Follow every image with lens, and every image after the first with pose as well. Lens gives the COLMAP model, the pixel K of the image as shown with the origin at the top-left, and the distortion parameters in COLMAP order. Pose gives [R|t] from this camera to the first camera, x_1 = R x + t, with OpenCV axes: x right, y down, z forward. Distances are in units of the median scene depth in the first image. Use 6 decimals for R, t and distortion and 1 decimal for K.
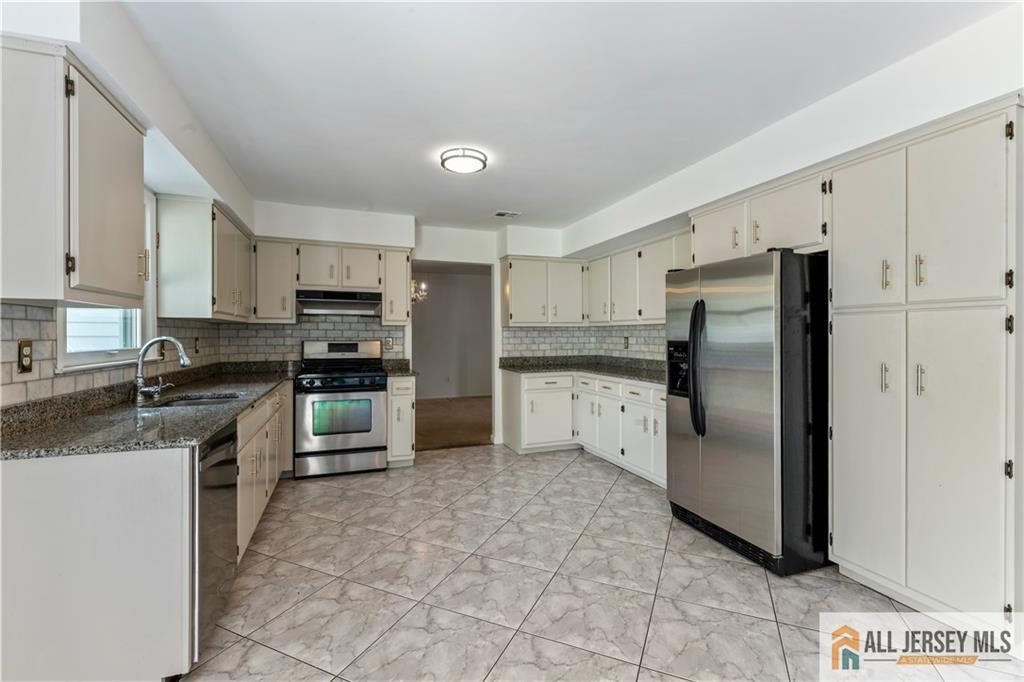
lens RADIAL K [[447.0, 0, 515.5], [0, 447.0, 336.1], [0, 0, 1]] dist [0.009243, -0.000237]
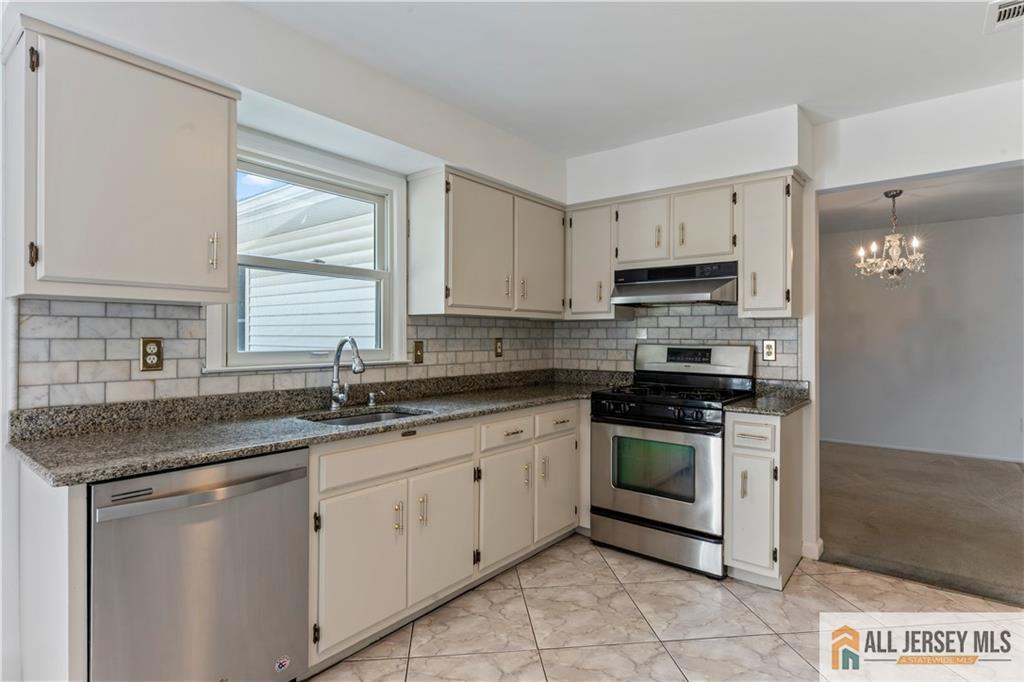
lens RADIAL K [[527.1, 0, 510.6], [0, 527.1, 335.6], [0, 0, 1]] dist [-0.002687, 0.001765]
pose [[0.504500, -0.000683, -0.863411, 0.136790], [-0.004125, 0.999986, -0.003201, 0.001109], [0.863402, 0.005177, 0.504490, 0.436503]]
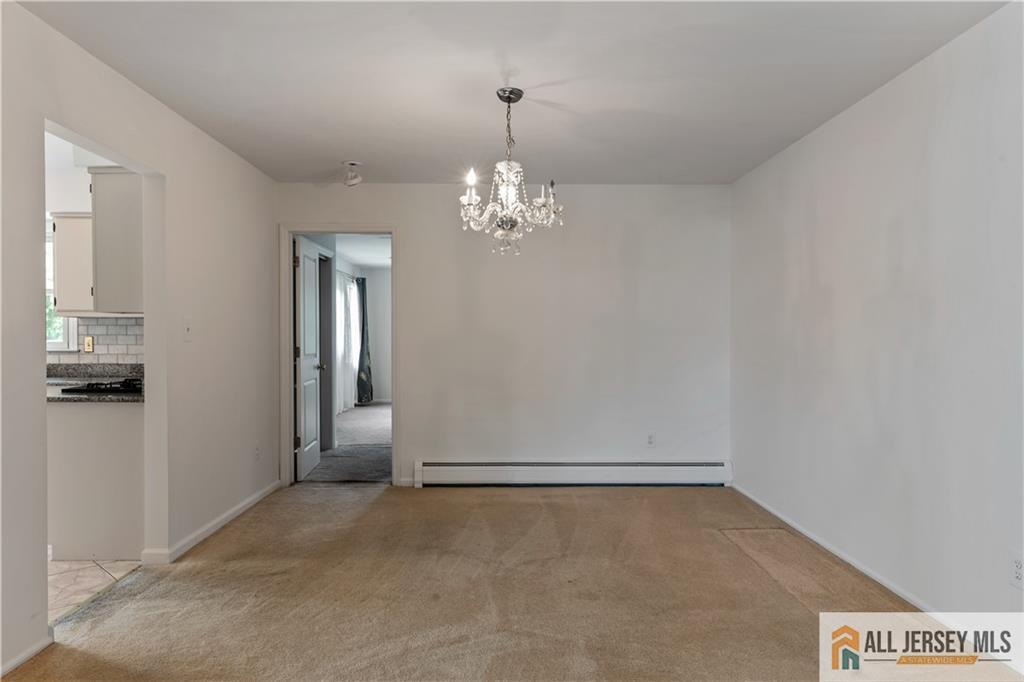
lens RADIAL K [[680.3, 0, 513.9], [0, 680.3, 350.1], [0, 0, 1]] dist [0.013116, -0.000912]
pose [[-0.359139, 0.011495, -0.933213, 0.366824], [-0.003489, 0.999901, 0.013659, 0.012158], [0.933277, 0.008162, -0.359063, 1.876898]]
